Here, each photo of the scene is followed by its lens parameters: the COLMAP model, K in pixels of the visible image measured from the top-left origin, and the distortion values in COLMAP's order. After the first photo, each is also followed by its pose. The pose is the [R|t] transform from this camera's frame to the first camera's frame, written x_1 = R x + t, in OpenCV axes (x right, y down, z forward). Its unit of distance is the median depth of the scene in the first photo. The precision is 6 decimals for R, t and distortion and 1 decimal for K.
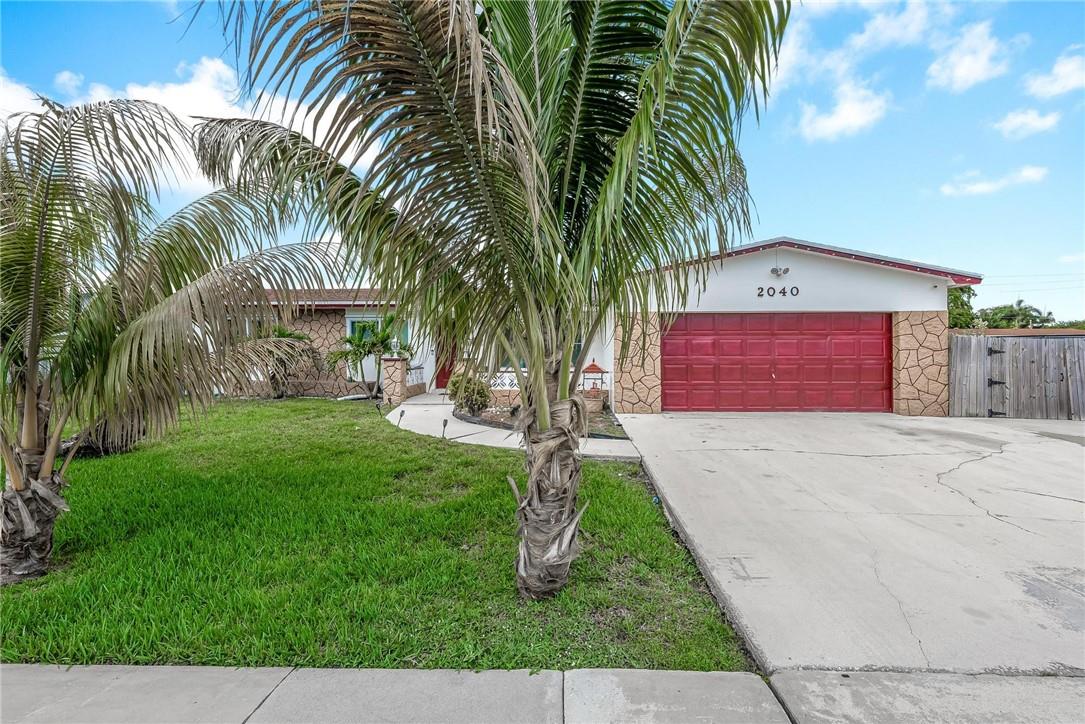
lens RADIAL K [[485.0, 0, 551.1], [0, 485.0, 363.9], [0, 0, 1]] dist [0.007452, -0.000049]
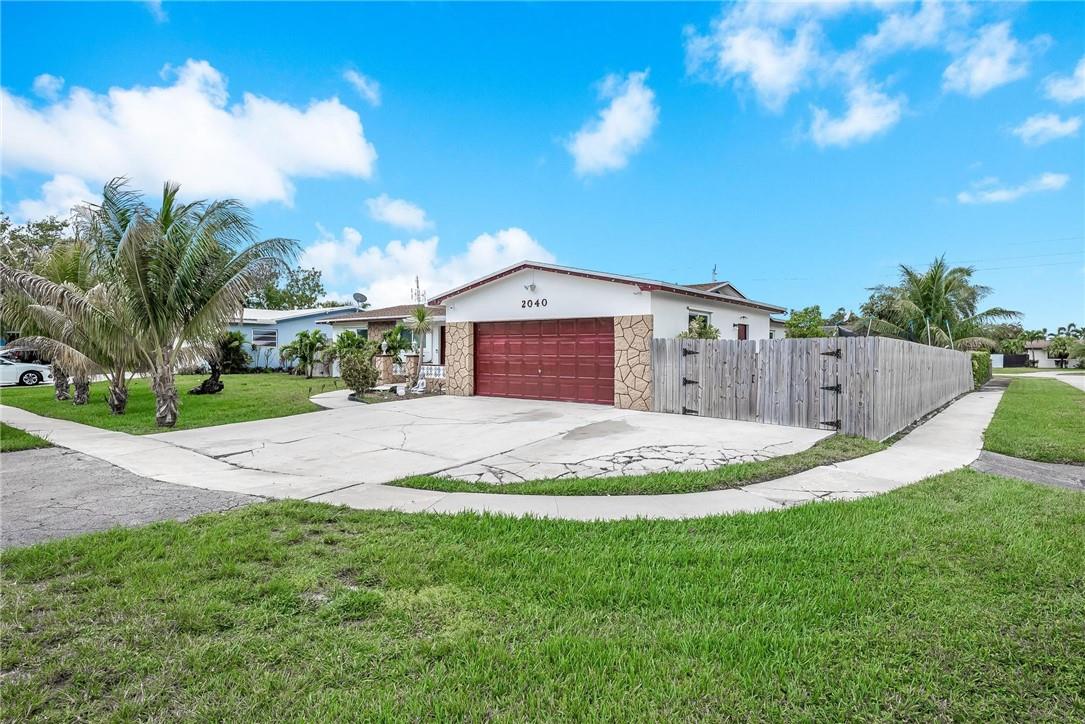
lens RADIAL K [[606.1, 0, 586.8], [0, 606.1, 364.7], [0, 0, 1]] dist [-0.013549, 0.003645]
pose [[0.820564, 0.017696, -0.571281, 1.470501], [-0.021136, 0.999776, 0.000611, 0.005294], [0.571164, 0.011573, 0.820755, -0.198495]]
